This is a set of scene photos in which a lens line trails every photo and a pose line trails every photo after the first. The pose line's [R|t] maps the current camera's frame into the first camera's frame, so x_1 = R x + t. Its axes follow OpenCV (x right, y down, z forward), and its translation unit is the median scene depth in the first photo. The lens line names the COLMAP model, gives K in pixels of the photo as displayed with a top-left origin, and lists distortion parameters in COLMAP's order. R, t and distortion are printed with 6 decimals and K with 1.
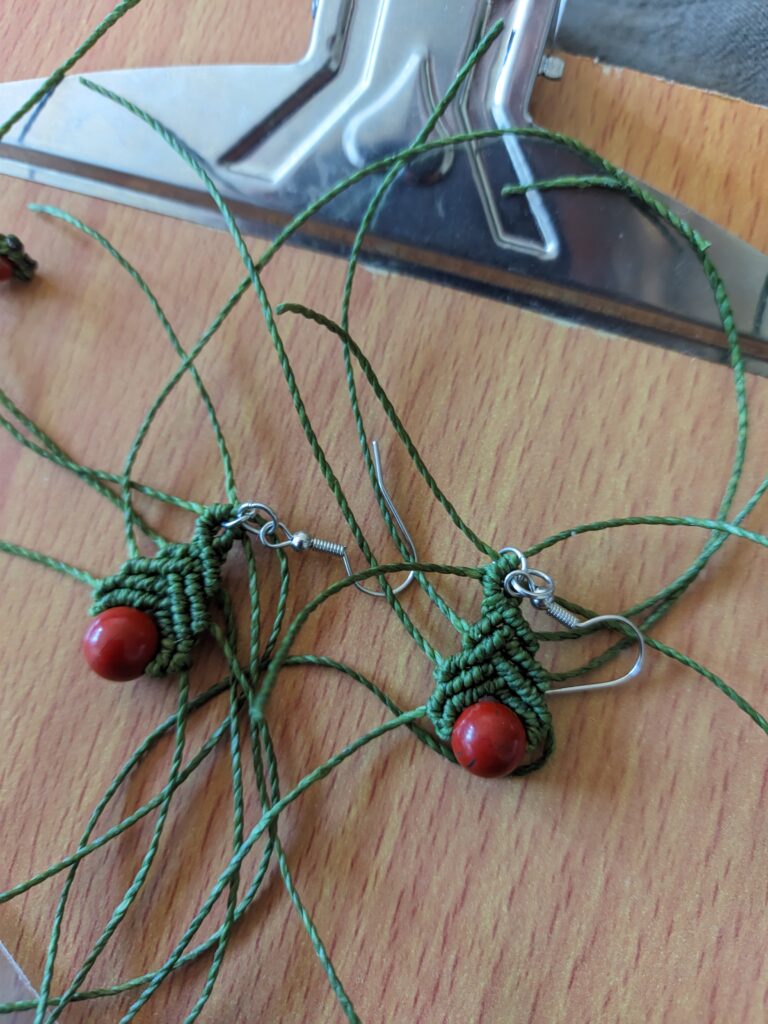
lens RADIAL K [[719.1, 0, 383.8], [0, 719.1, 512.7], [0, 0, 1]] dist [0.003517, -0.000710]
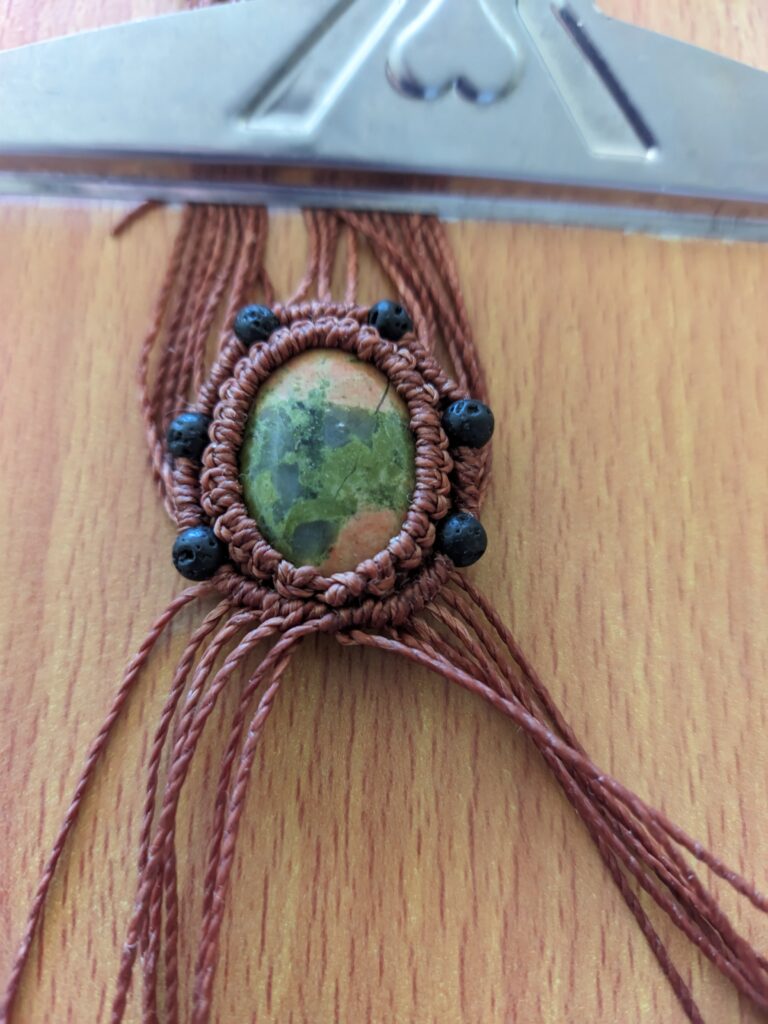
lens RADIAL K [[719.1, 0, 384.7], [0, 719.1, 511.8], [0, 0, 1]] dist [0.003517, -0.000710]
pose [[0.934774, -0.305692, -0.180970, -0.026599], [0.293863, 0.951640, -0.089592, 0.026946], [0.199606, 0.030568, 0.979399, 0.175683]]
